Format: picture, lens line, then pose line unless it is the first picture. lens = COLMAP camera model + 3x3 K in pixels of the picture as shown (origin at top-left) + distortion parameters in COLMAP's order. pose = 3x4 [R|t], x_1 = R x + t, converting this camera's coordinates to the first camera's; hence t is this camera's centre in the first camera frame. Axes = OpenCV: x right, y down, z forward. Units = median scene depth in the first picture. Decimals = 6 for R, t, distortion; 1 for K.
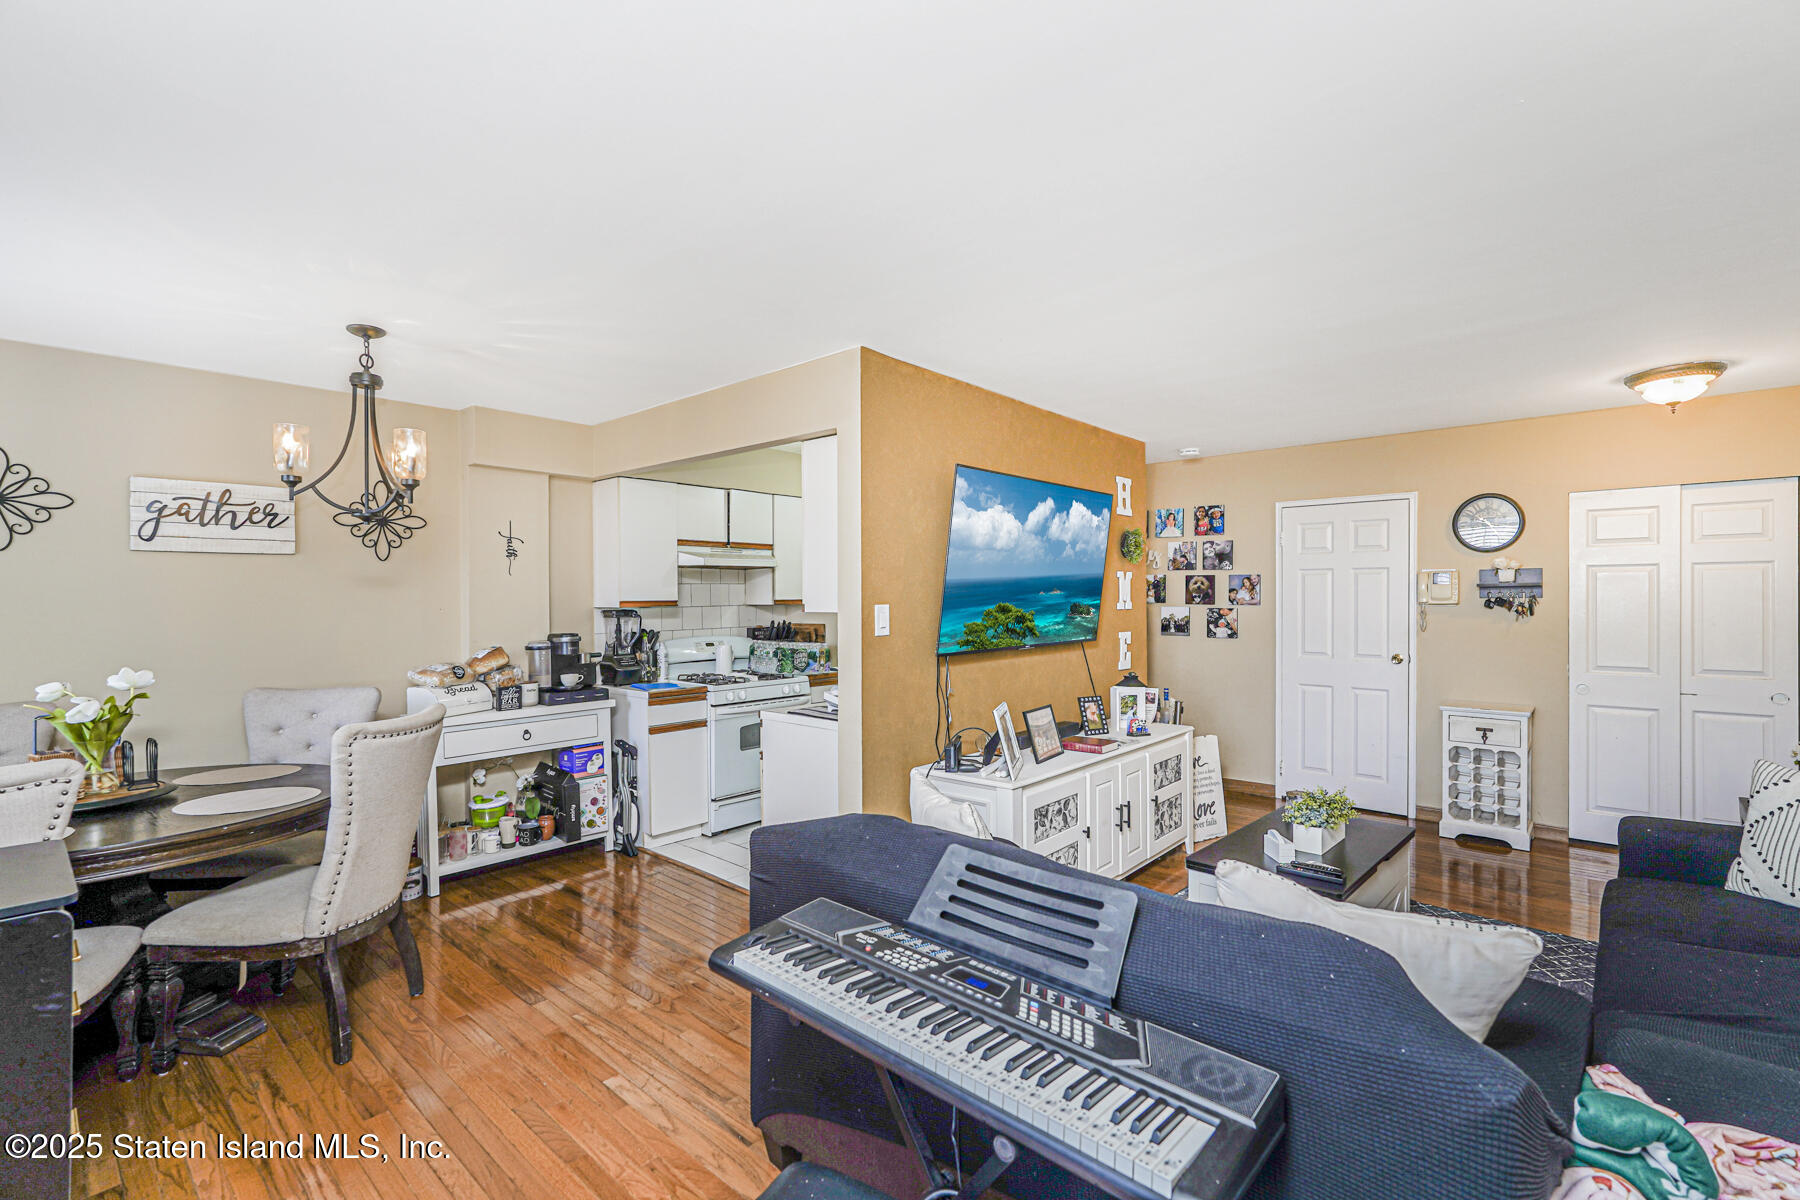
lens RADIAL K [[812.8, 0, 910.4], [0, 812.8, 589.4], [0, 0, 1]] dist [-0.015101, 0.006345]
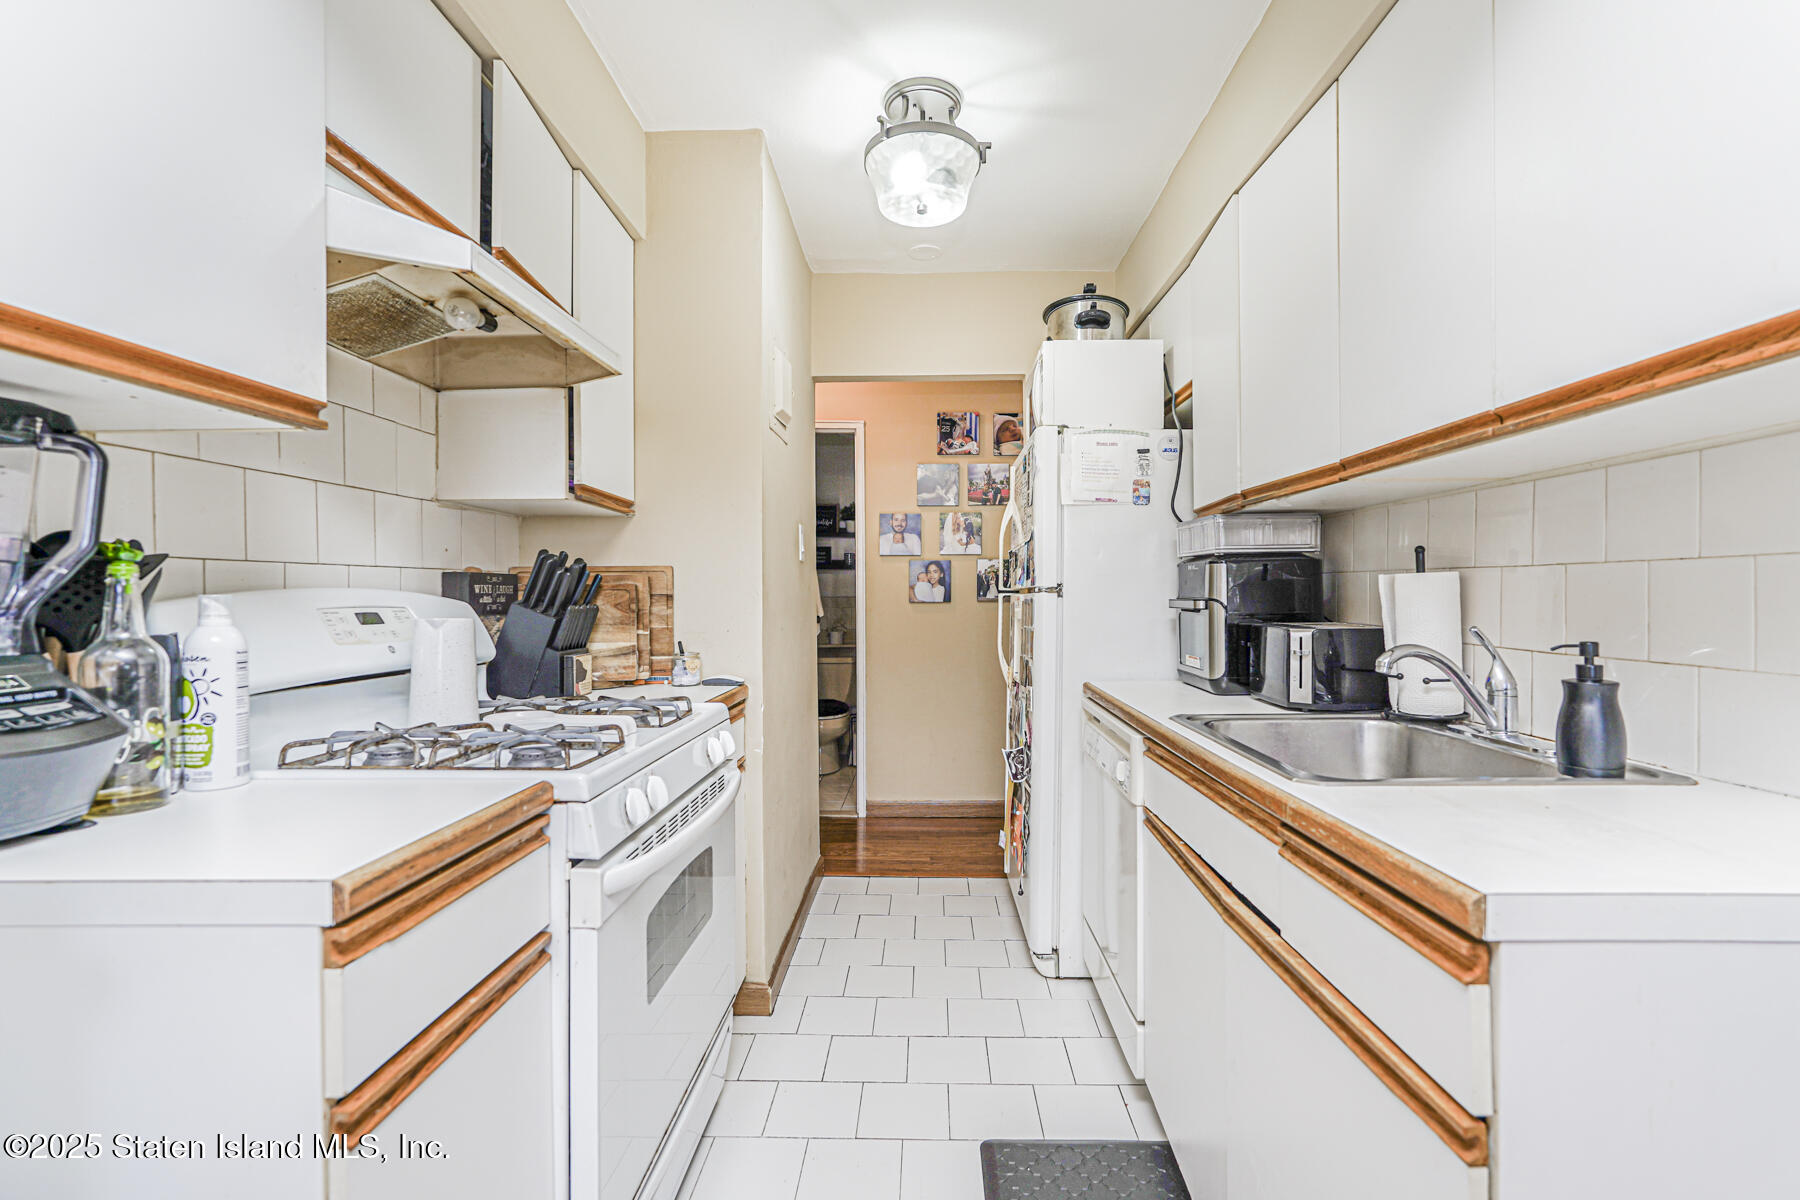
lens RADIAL K [[807.9, 0, 909.0], [0, 807.9, 603.3], [0, 0, 1]] dist [-0.022579, 0.009076]
pose [[0.758756, -0.006238, 0.651345, -0.287832], [-0.002701, 0.999915, 0.012722, 0.059667], [-0.651369, -0.011412, 0.758675, 0.686055]]
